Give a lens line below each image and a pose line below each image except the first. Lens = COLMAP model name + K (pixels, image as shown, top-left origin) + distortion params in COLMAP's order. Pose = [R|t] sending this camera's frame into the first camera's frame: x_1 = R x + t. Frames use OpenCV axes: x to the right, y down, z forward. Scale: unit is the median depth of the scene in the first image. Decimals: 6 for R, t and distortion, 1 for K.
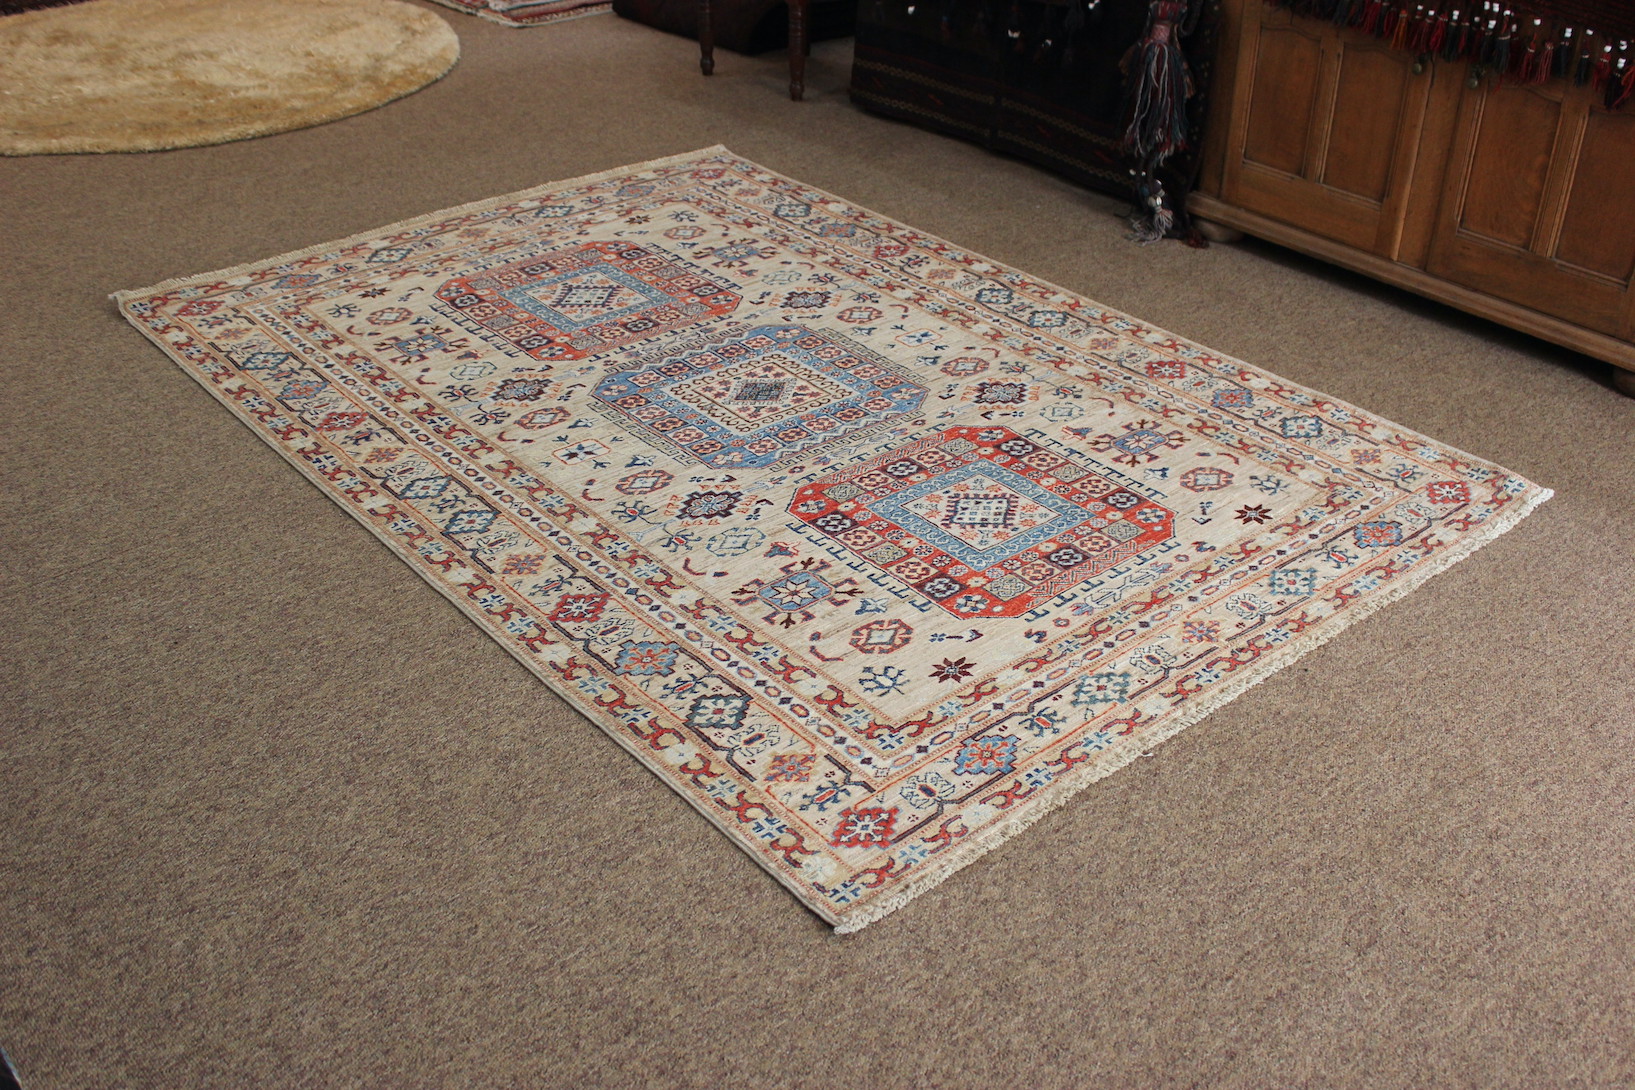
lens RADIAL K [[1612.0, 0, 837.0], [0, 1612.0, 543.3], [0, 0, 1]] dist [-0.148679, 0.178148]
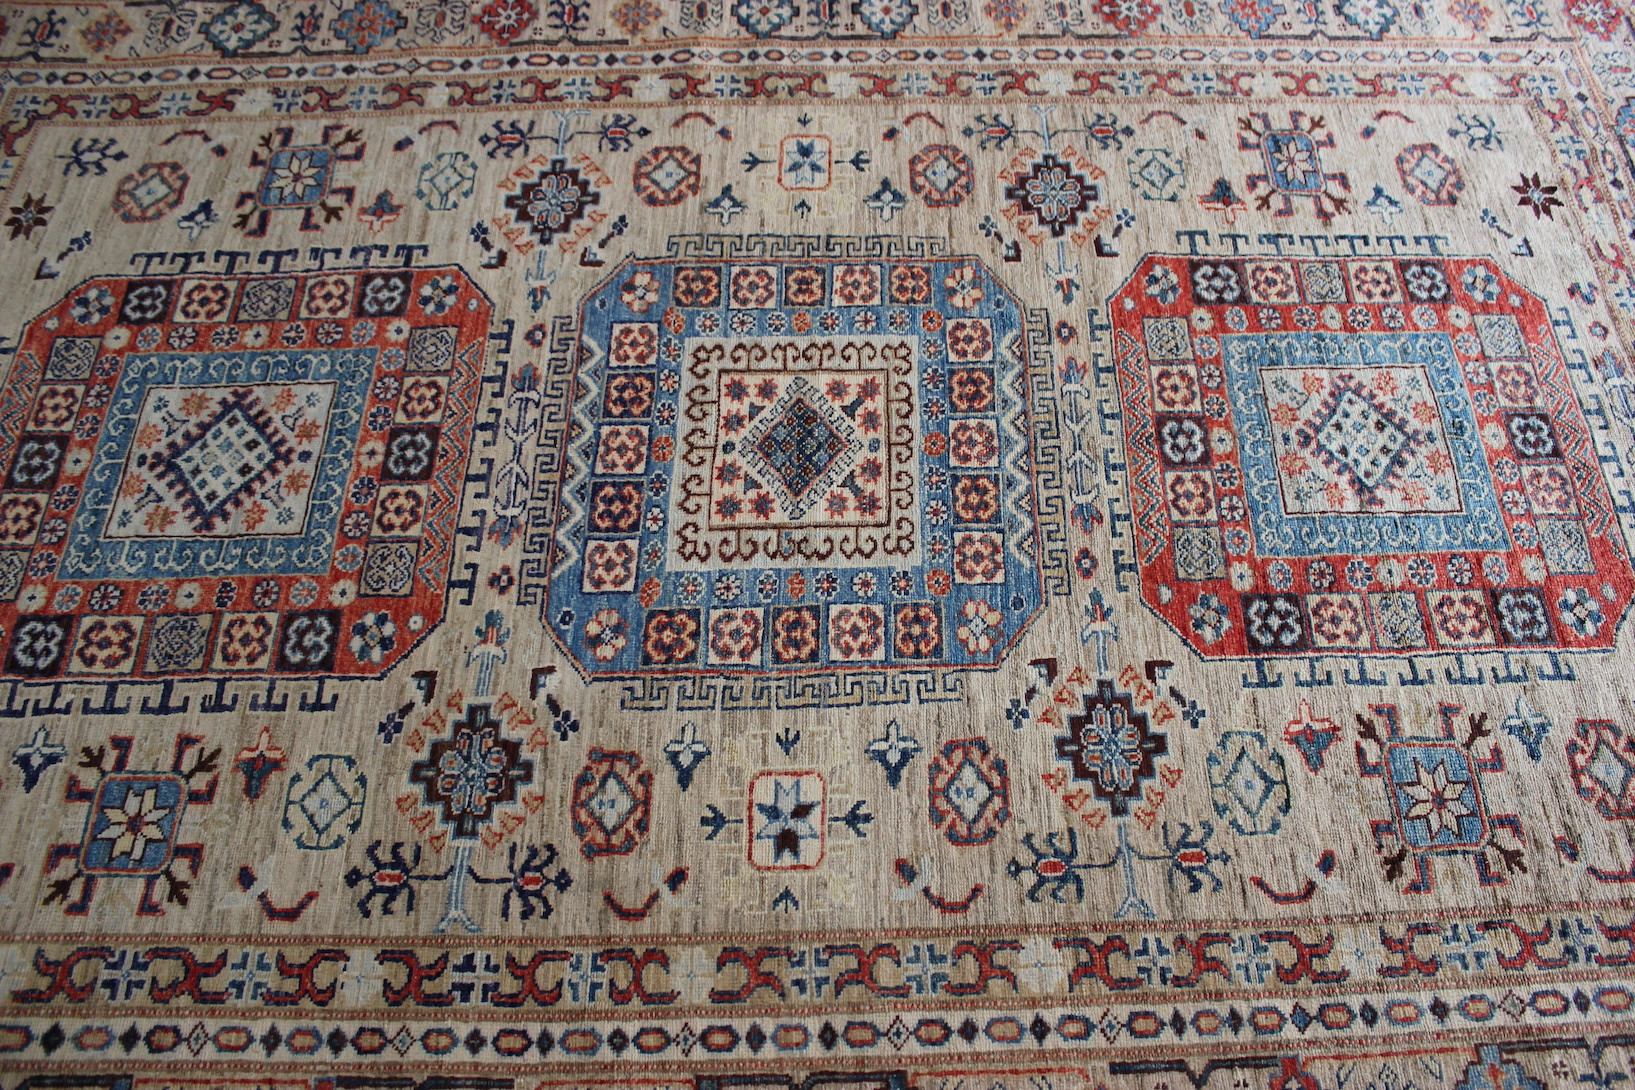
lens RADIAL K [[1334.3, 0, 840.6], [0, 1334.3, 558.9], [0, 0, 1]] dist [-0.170728, 0.148904]
pose [[0.634994, -0.684879, 0.357384, -0.224616], [0.408522, 0.690346, 0.597103, -0.330292], [-0.655662, -0.233157, 0.718154, 0.662569]]
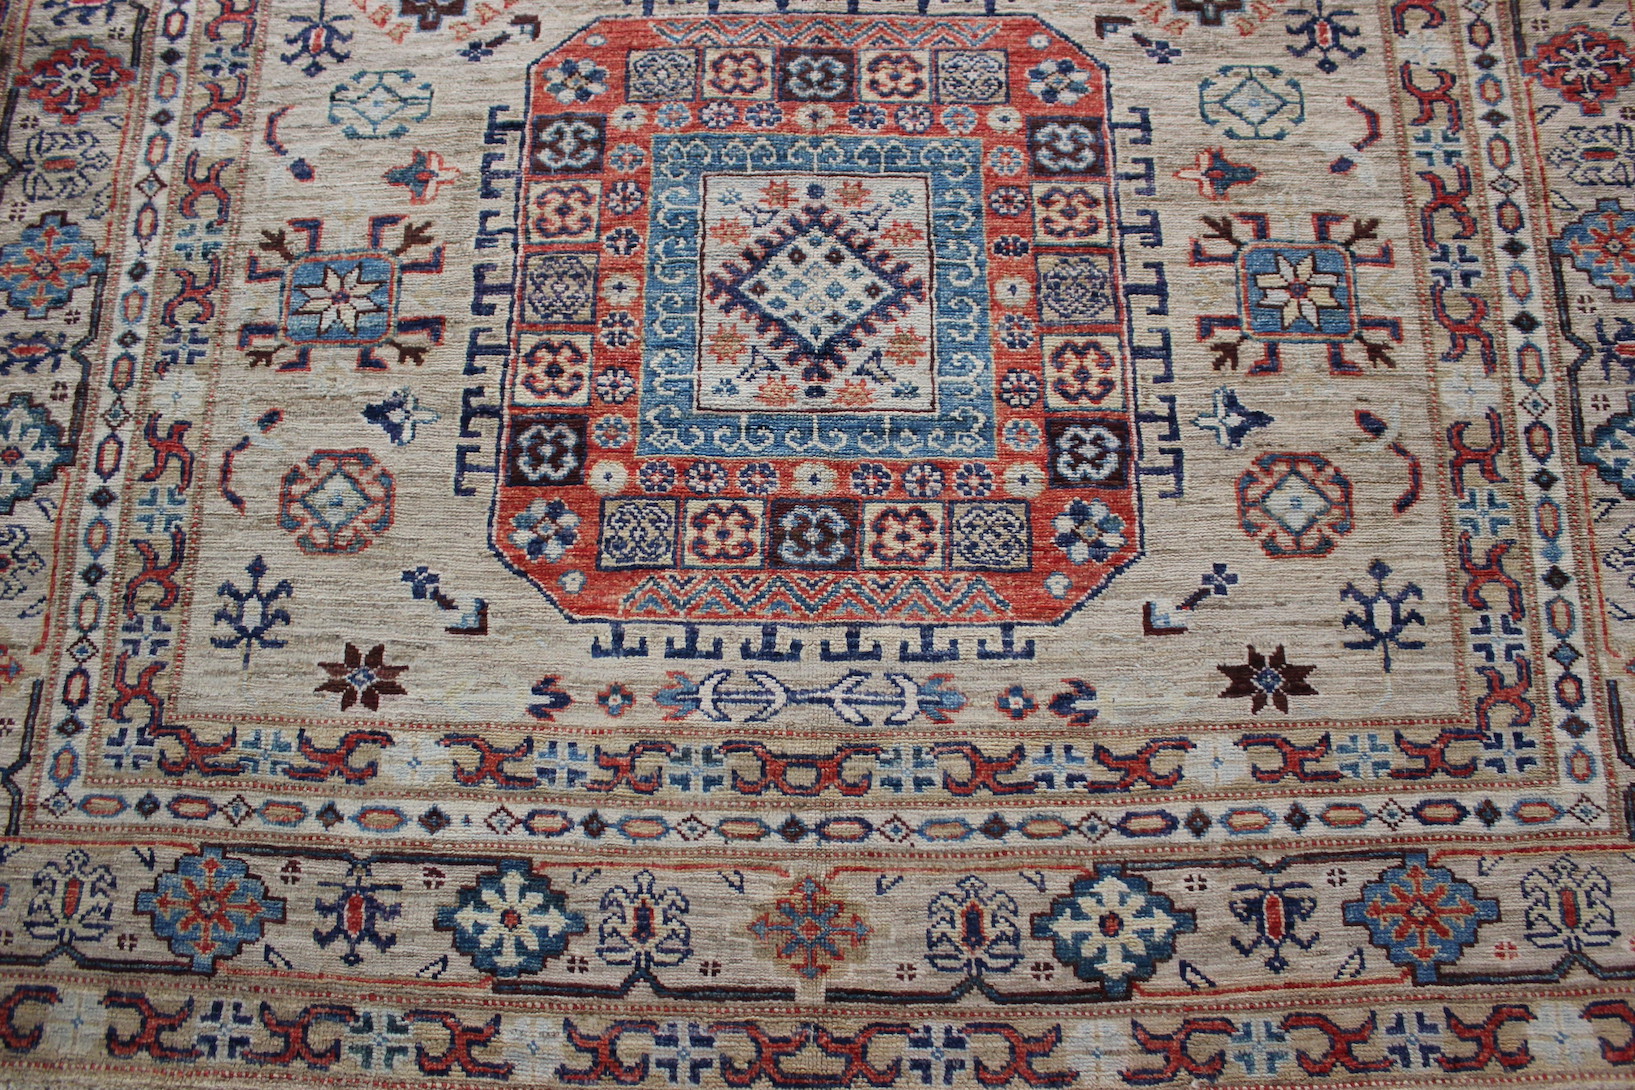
lens RADIAL K [[1334.3, 0, 840.6], [0, 1334.3, 558.9], [0, 0, 1]] dist [-0.170728, 0.148904]
pose [[-0.764204, -0.621638, 0.171927, -0.287795], [0.356173, -0.184512, 0.916022, -0.510626], [-0.537711, 0.761263, 0.362415, 1.054685]]
